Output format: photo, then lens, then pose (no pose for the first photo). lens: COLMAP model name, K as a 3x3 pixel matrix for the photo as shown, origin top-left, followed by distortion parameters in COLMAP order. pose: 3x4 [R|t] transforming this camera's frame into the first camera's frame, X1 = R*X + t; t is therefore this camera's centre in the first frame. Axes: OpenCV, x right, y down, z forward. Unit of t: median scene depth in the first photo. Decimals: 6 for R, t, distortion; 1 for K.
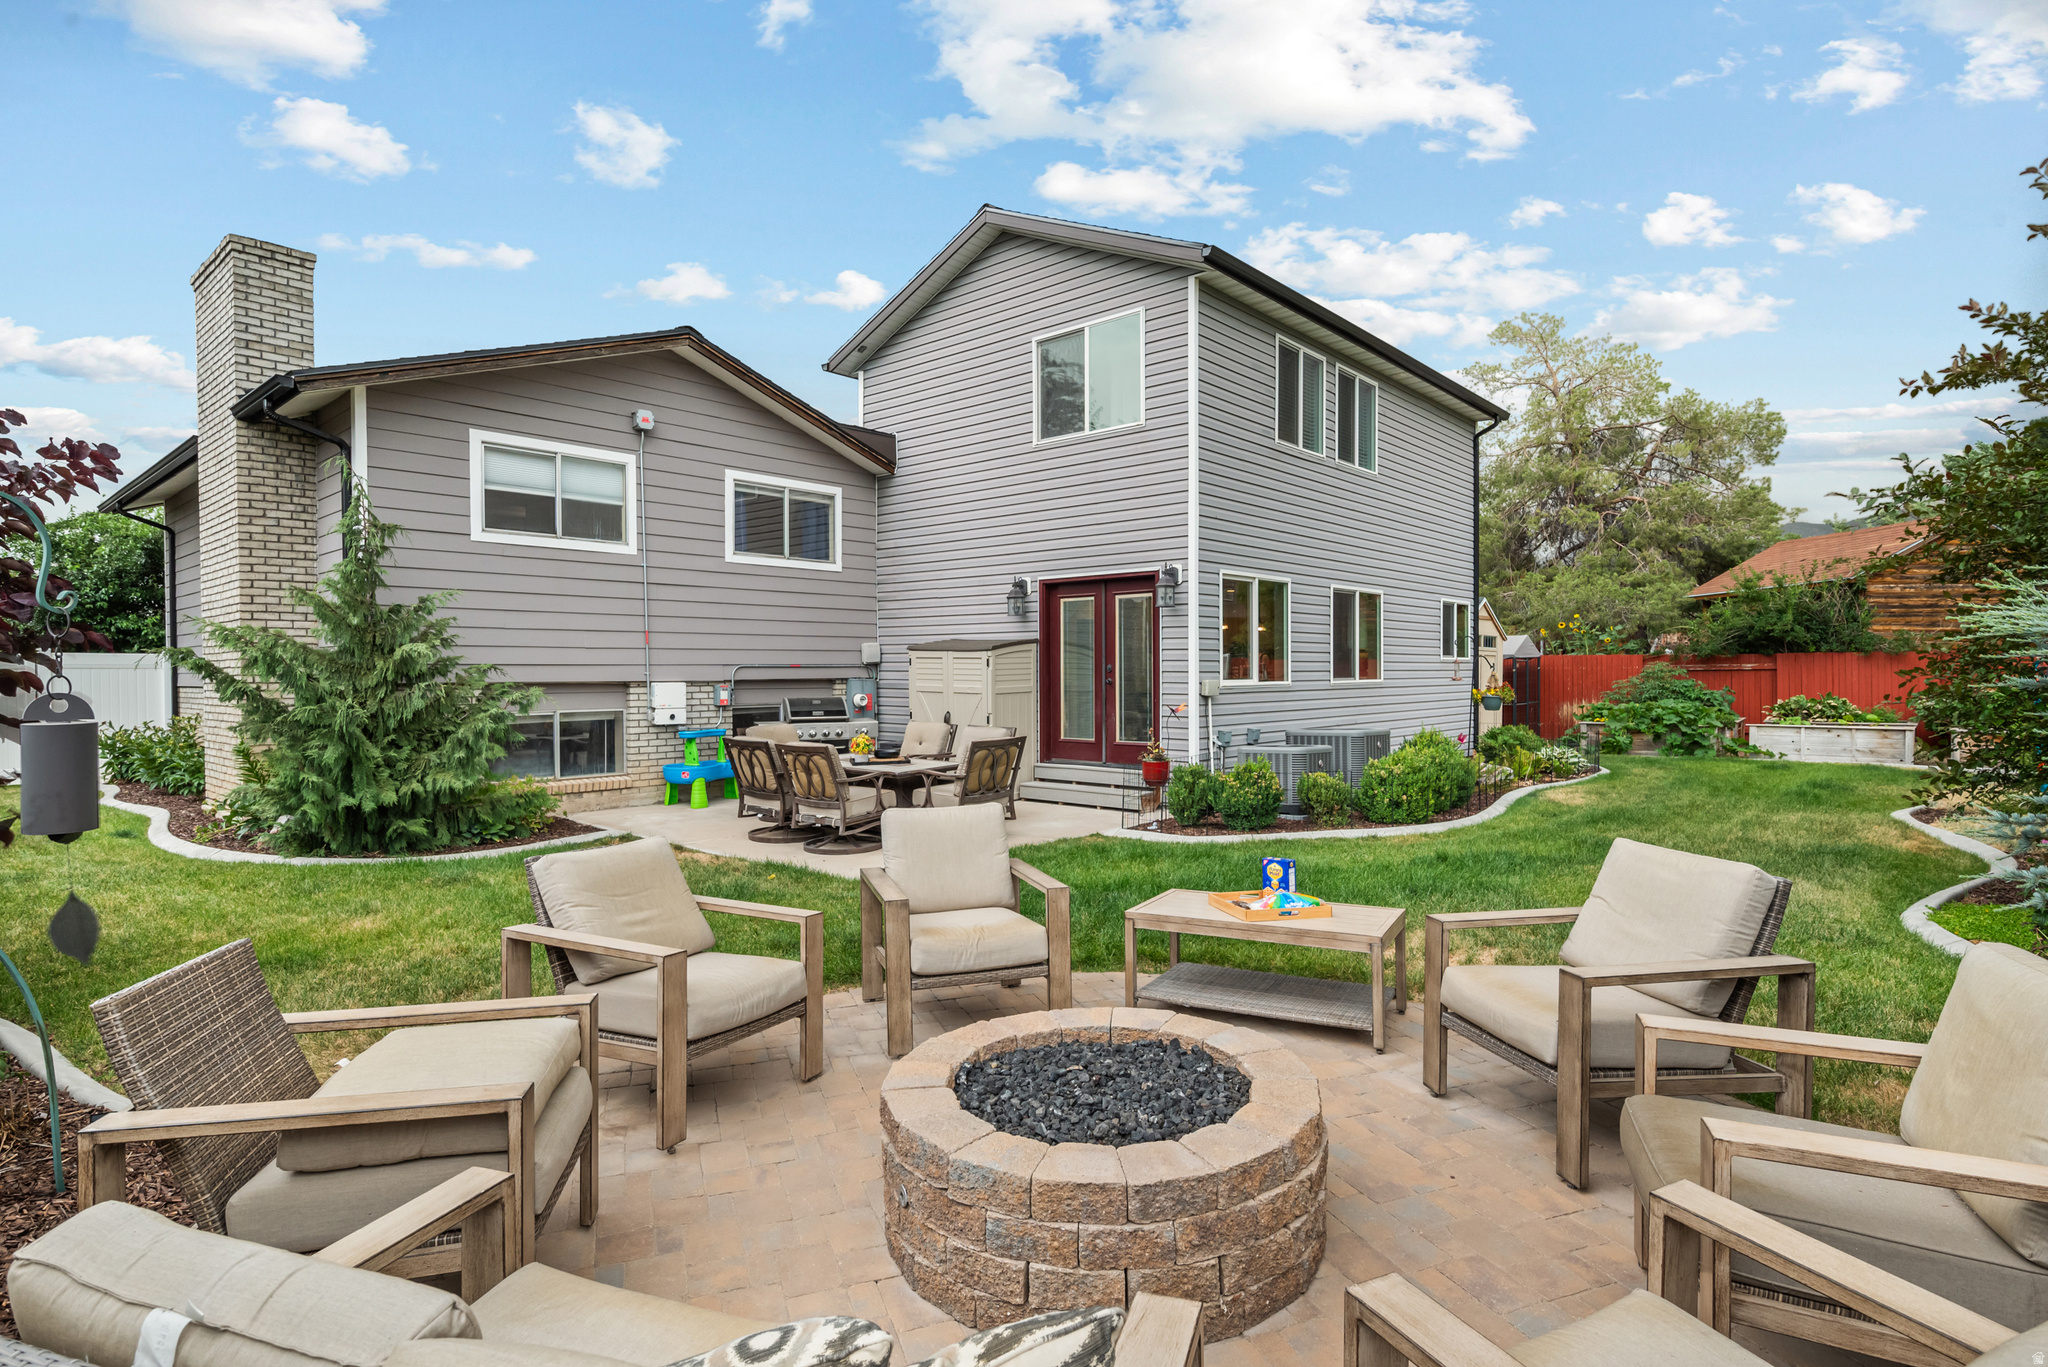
lens RADIAL K [[1051.0, 0, 1024.0], [0, 1051.0, 683.5], [0, 0, 1]] dist [0.000237, 0.000044]
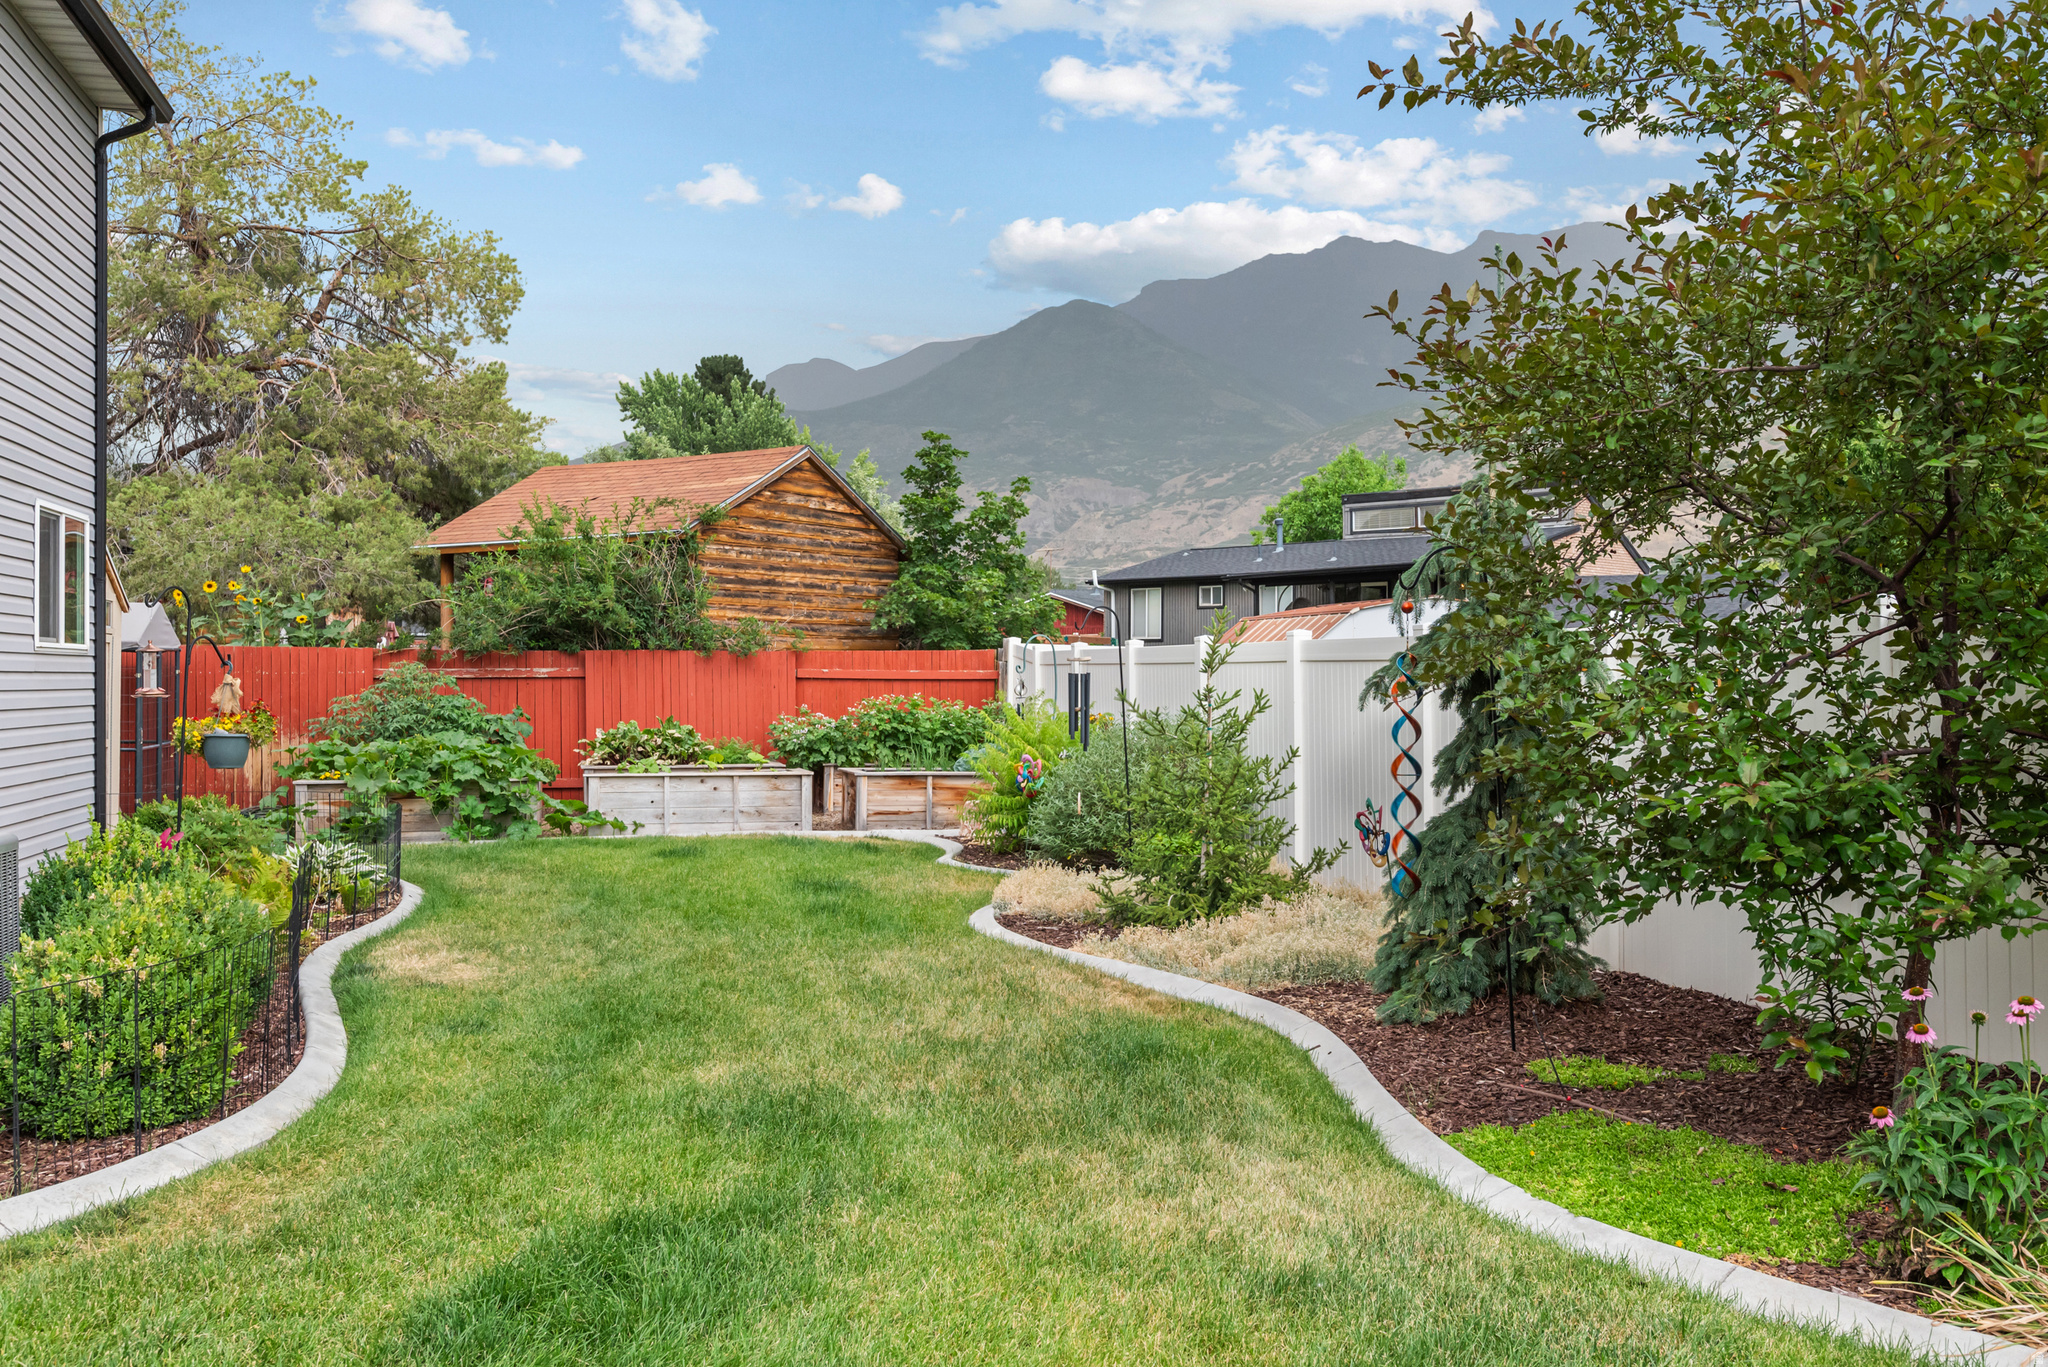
lens RADIAL K [[1798.0, 0, 1022.2], [0, 1798.0, 719.5], [0, 0, 1]] dist [0.050446, -0.135468]
pose [[0.567114, -0.012100, 0.823550, 0.024248], [0.003974, 0.999921, 0.011955, -0.001066], [-0.823630, -0.003508, 0.567117, 0.230680]]
